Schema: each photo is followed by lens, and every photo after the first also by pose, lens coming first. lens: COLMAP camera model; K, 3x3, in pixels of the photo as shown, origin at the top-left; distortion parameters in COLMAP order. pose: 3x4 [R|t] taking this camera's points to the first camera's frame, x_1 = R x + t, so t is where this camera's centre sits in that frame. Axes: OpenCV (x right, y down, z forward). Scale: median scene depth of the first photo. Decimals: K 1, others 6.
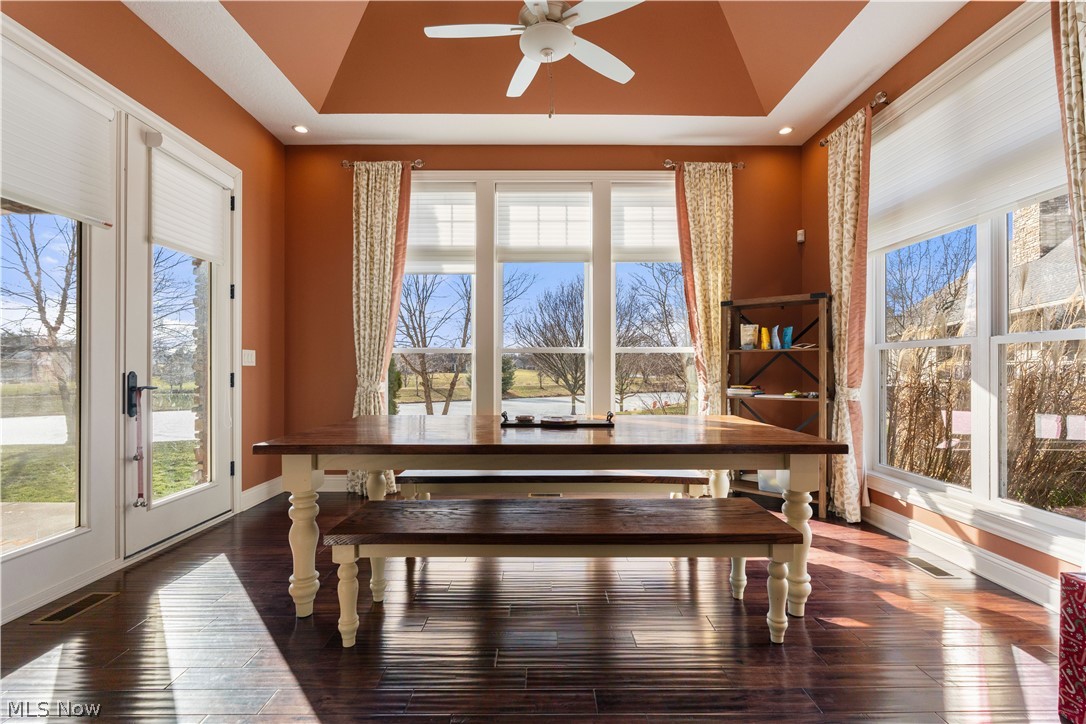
lens RADIAL K [[490.1, 0, 545.3], [0, 490.1, 369.2], [0, 0, 1]] dist [-0.007600, 0.002498]
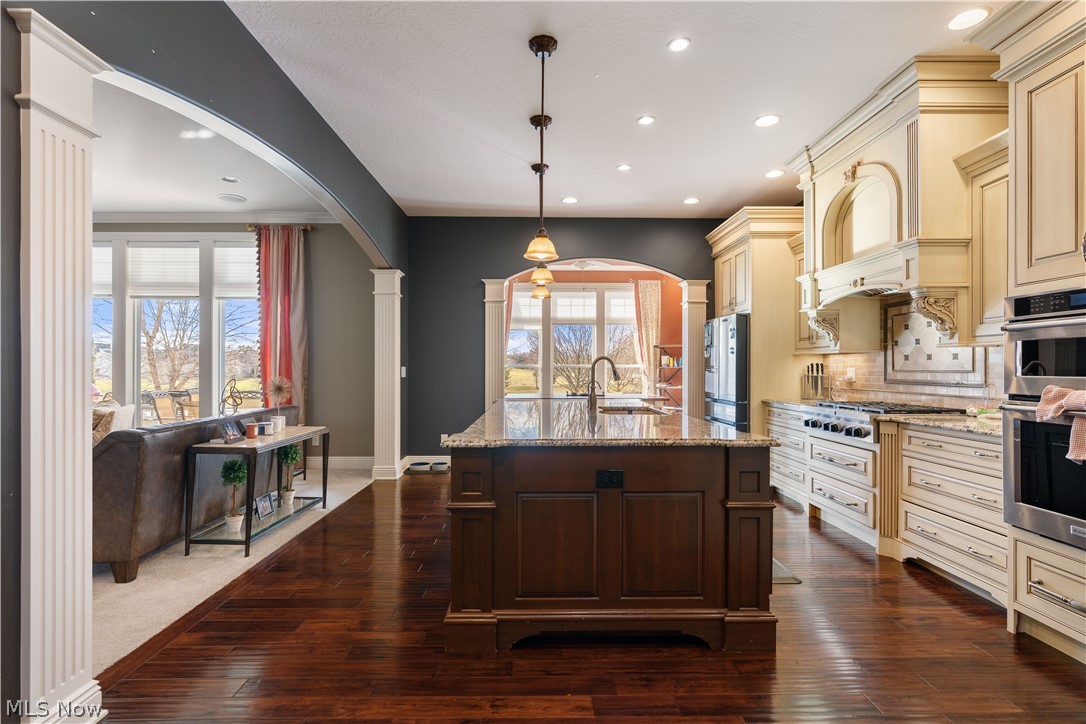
lens RADIAL K [[536.6, 0, 544.3], [0, 536.6, 368.1], [0, 0, 1]] dist [0.003723, -0.000259]
pose [[0.999953, 0.002229, 0.009426, -0.152961], [-0.002211, 0.999996, -0.001909, -0.025226], [-0.009430, 0.001888, 0.999954, -1.345055]]
